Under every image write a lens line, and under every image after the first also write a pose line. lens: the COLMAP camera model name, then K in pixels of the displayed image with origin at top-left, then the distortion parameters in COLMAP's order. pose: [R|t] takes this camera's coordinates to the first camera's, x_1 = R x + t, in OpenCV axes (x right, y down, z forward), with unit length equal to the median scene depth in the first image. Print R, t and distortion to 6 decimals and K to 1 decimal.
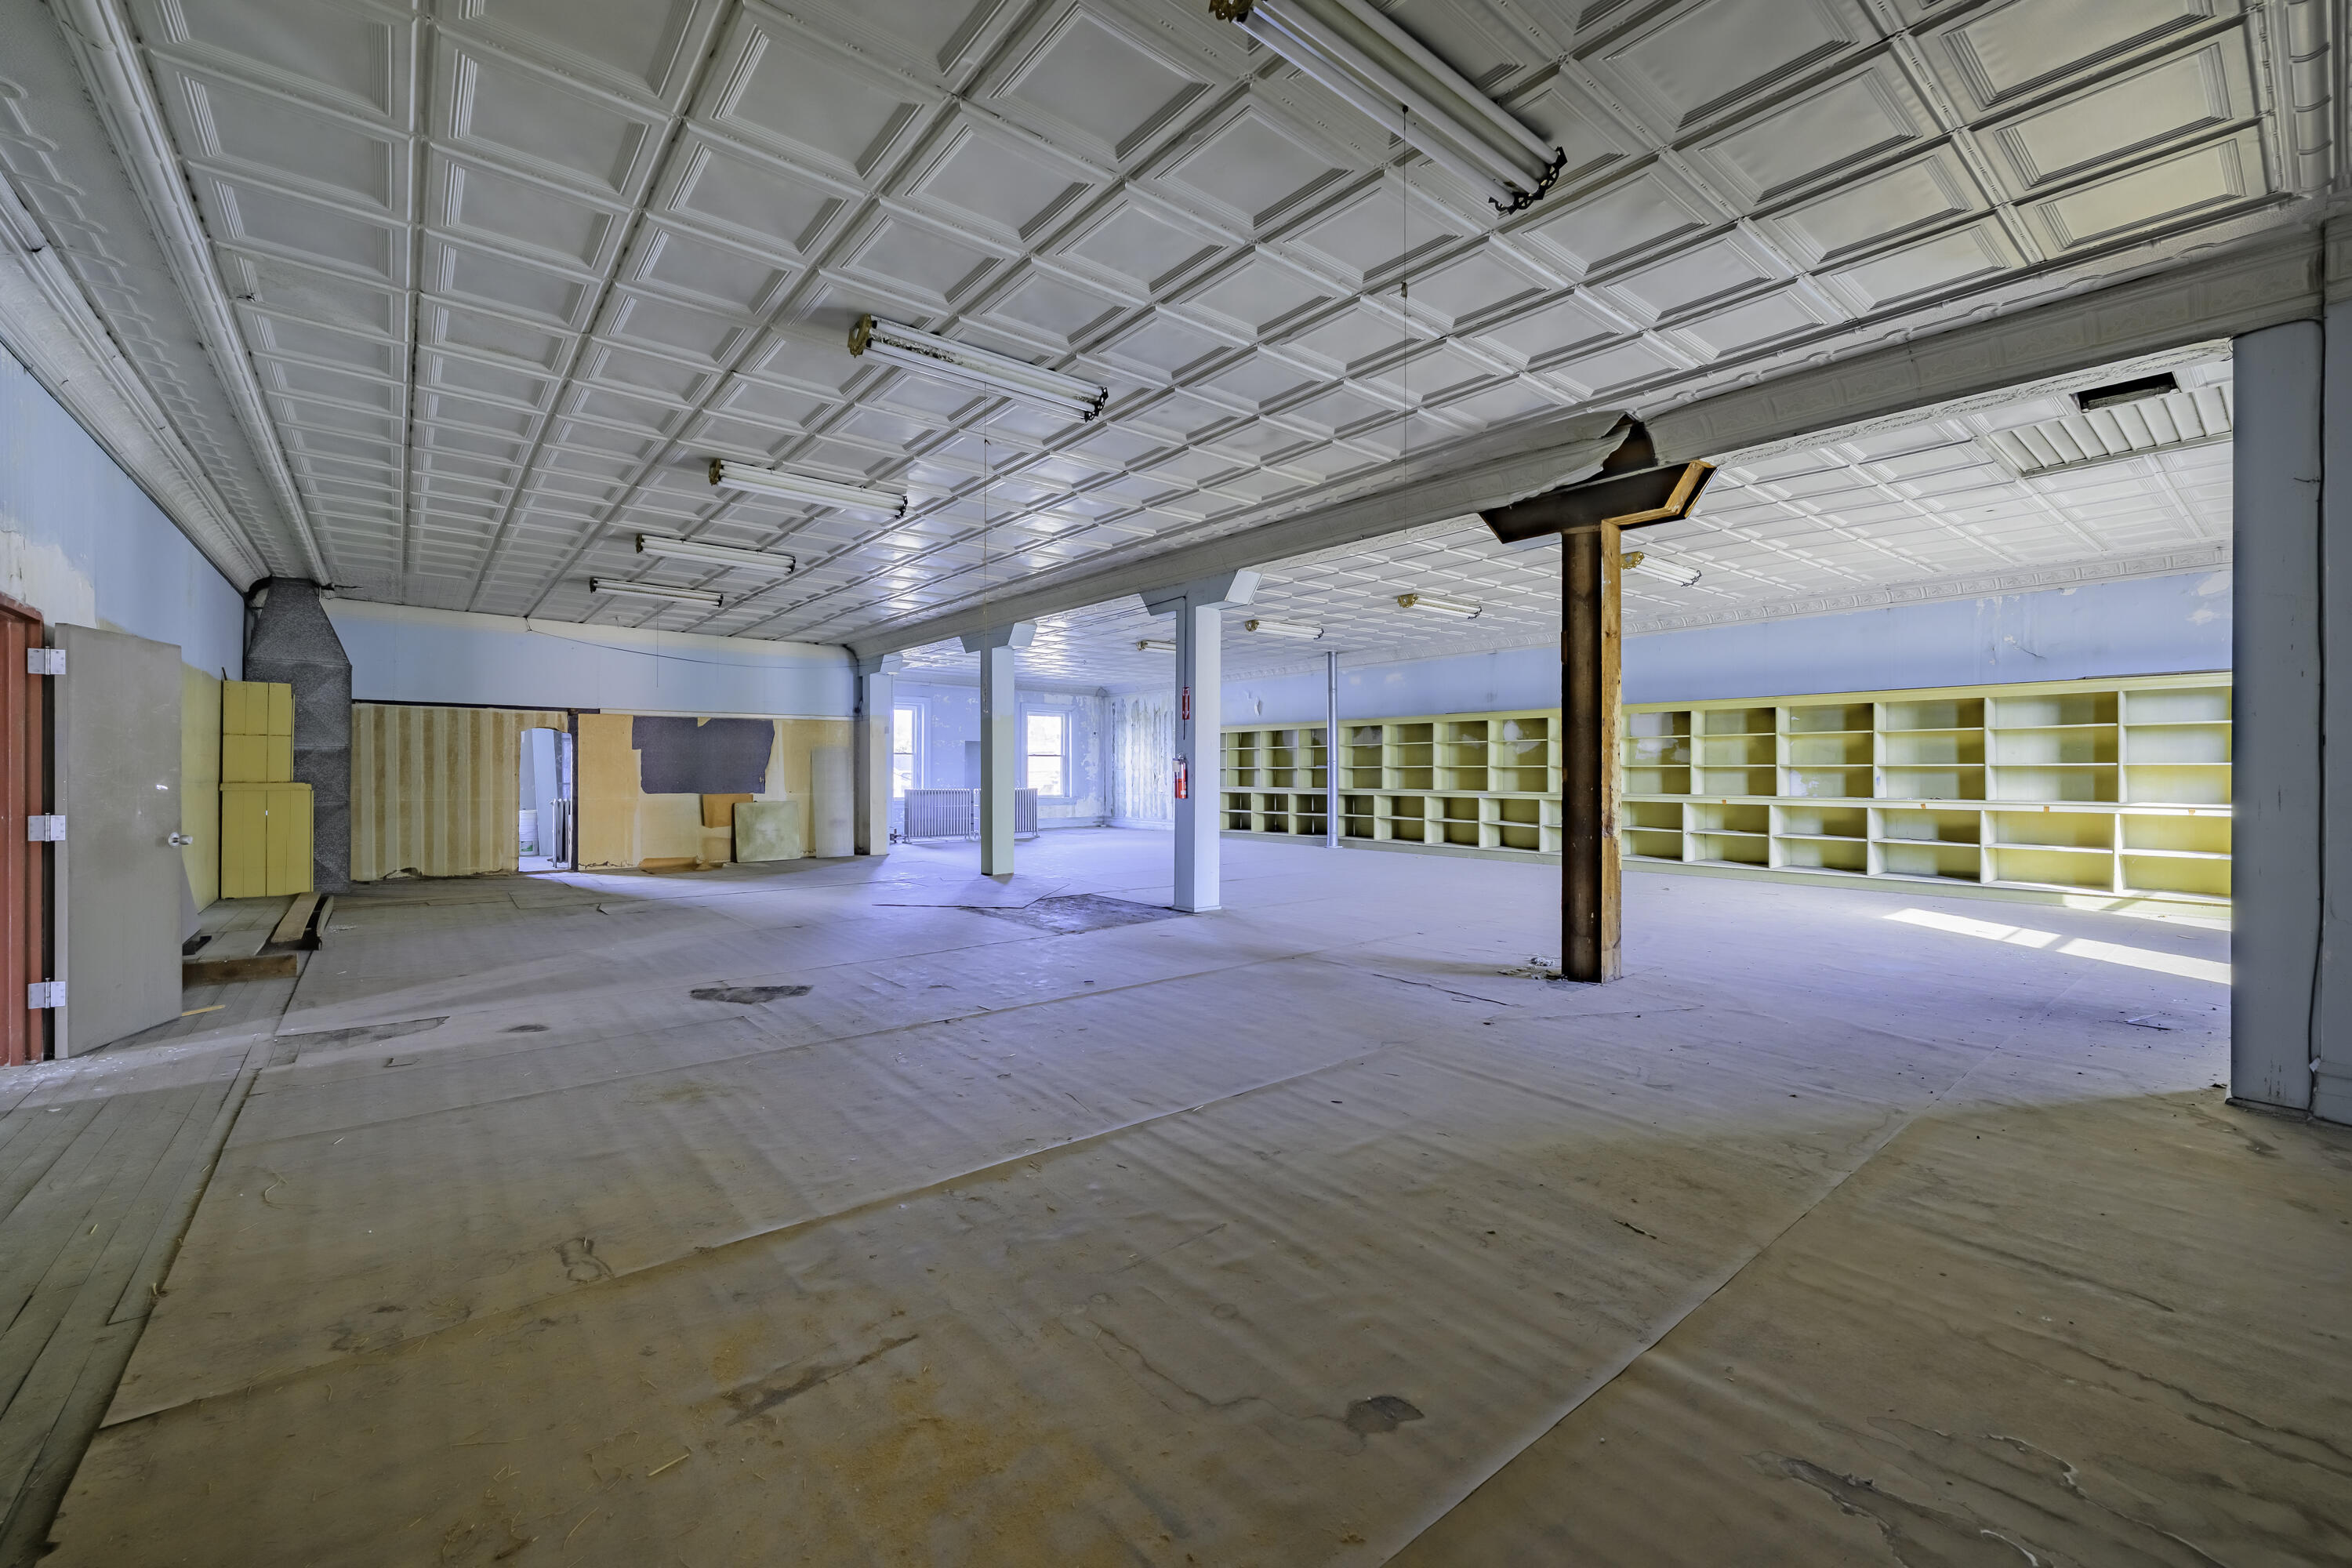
lens RADIAL K [[955.7, 0, 1176.0], [0, 955.7, 784.0], [0, 0, 1]] dist [-0.001948, -0.000448]
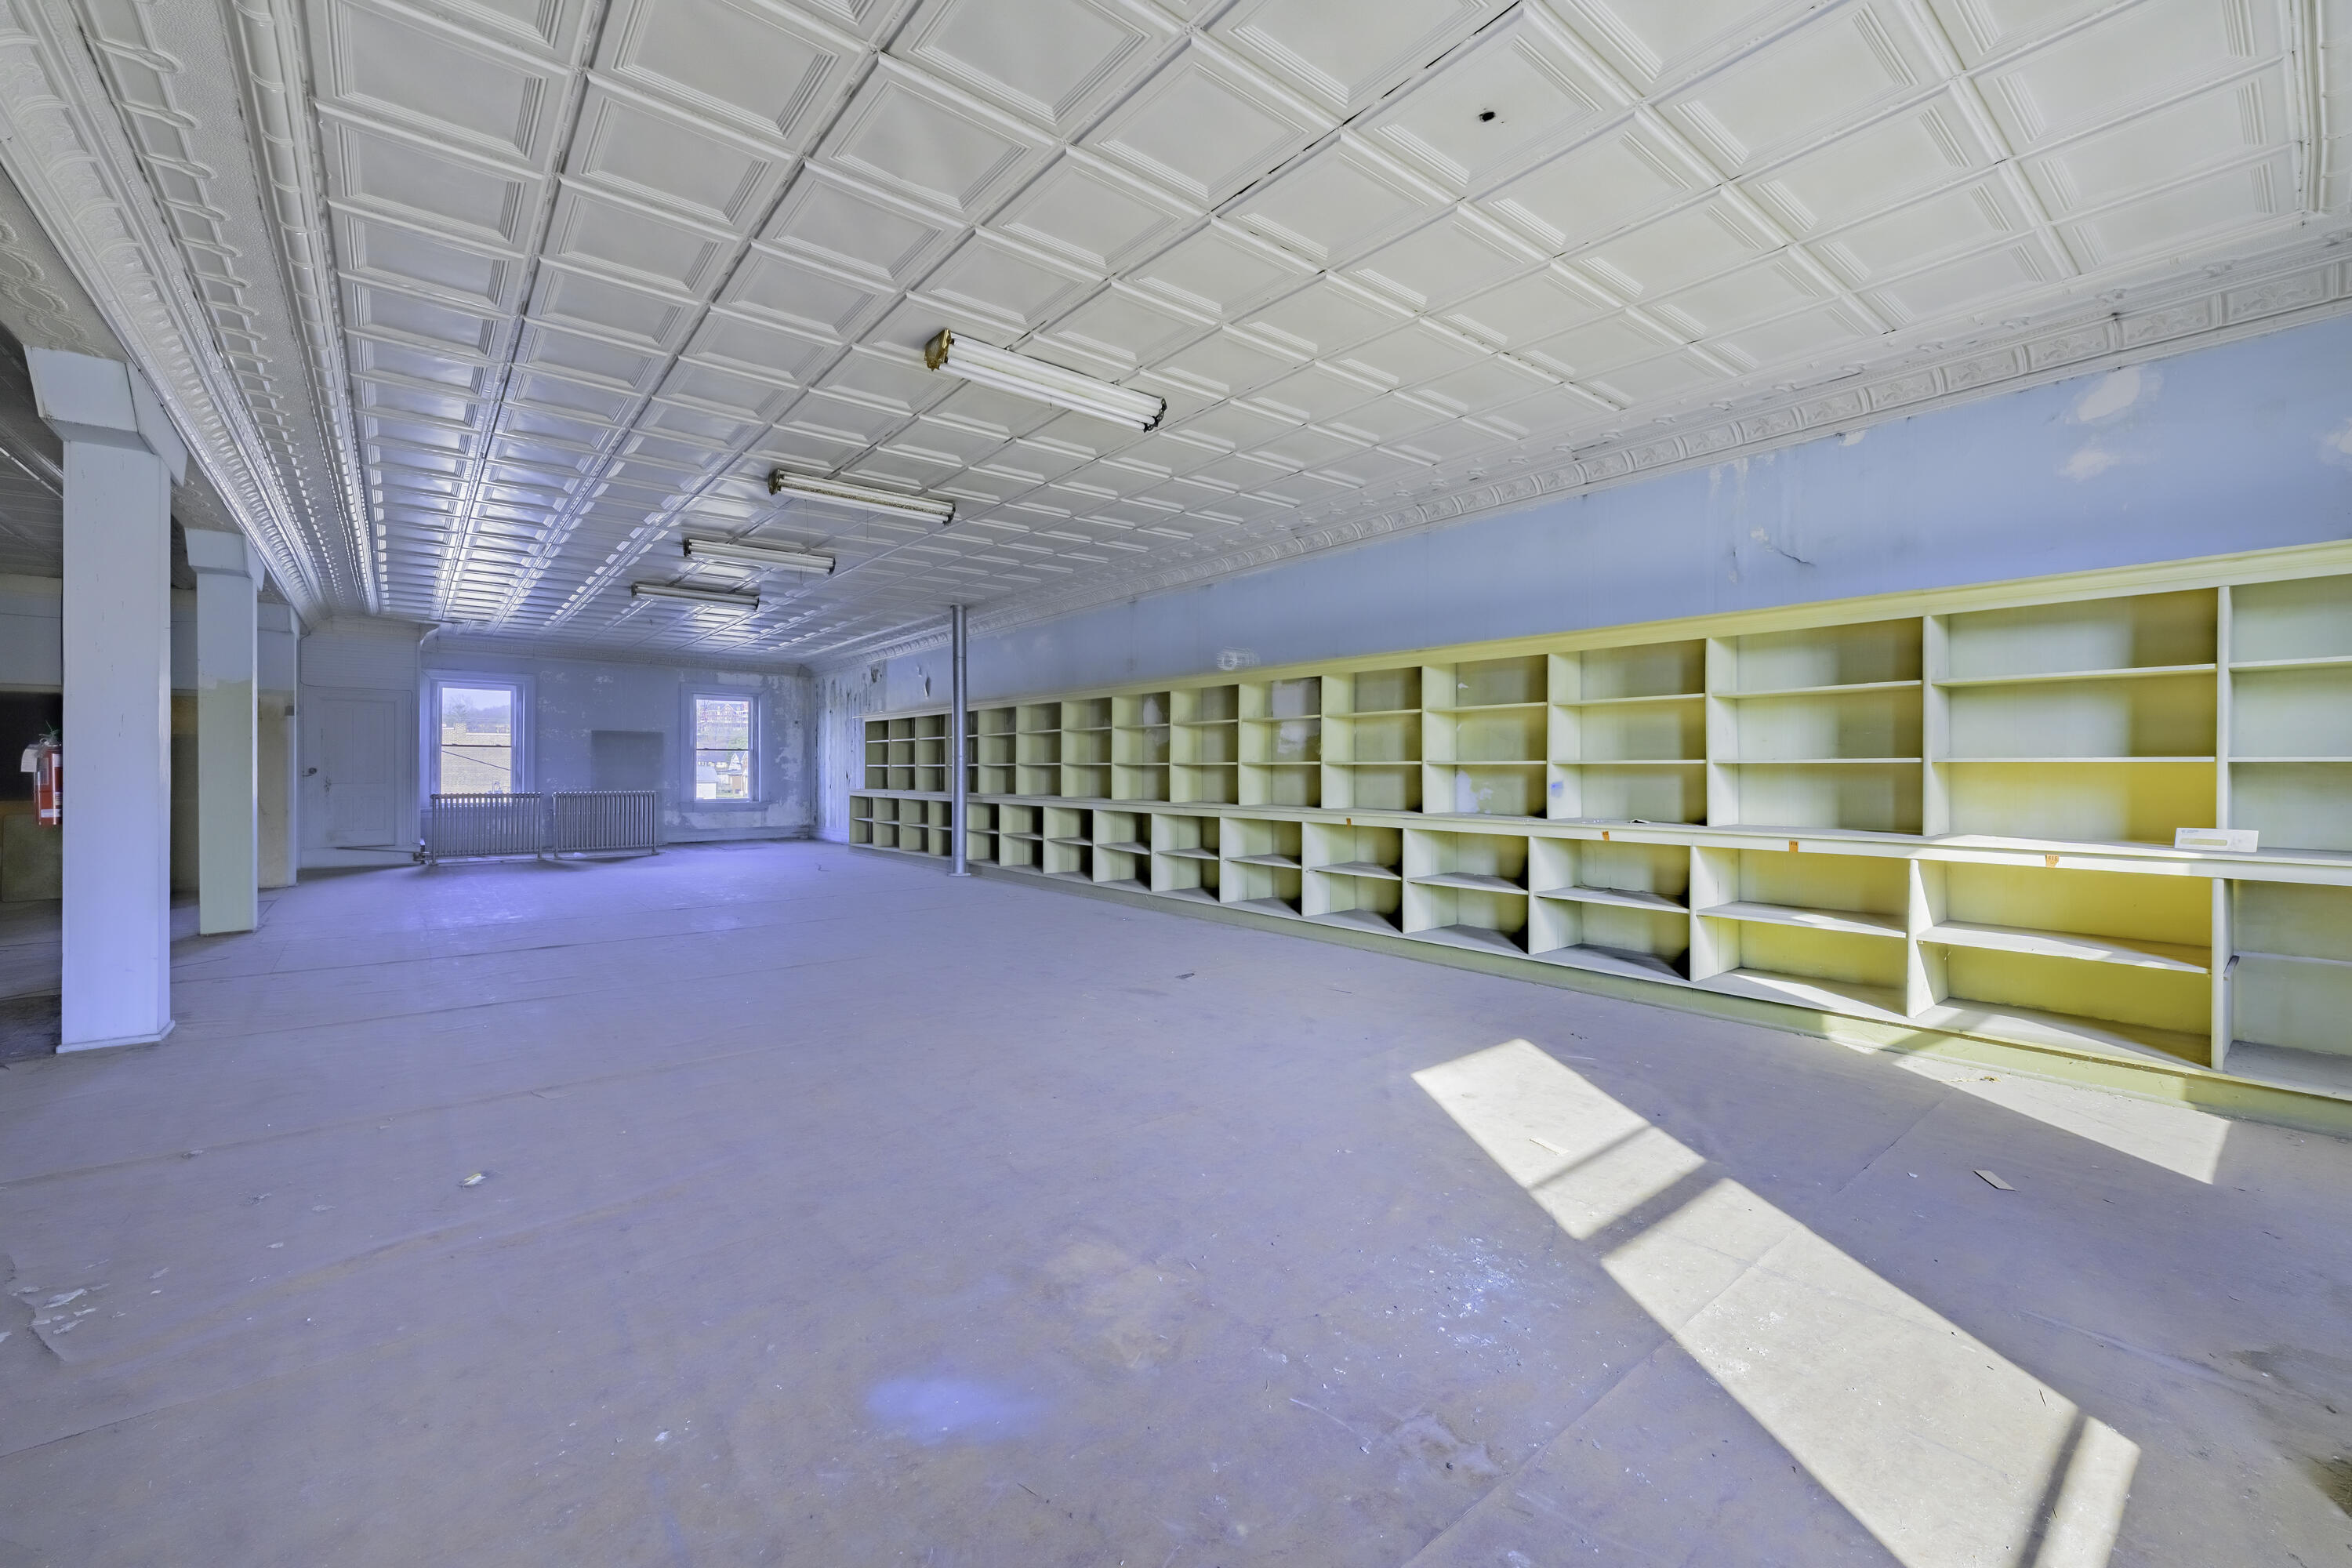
lens RADIAL K [[958.3, 0, 1176.0], [0, 958.3, 784.0], [0, 0, 1]] dist [0.001170, 0.000171]
pose [[0.999963, 0.002659, -0.008223, 0.486564], [-0.002647, 0.999995, 0.001486, -0.006377], [0.008227, -0.001464, 0.999965, 0.397091]]
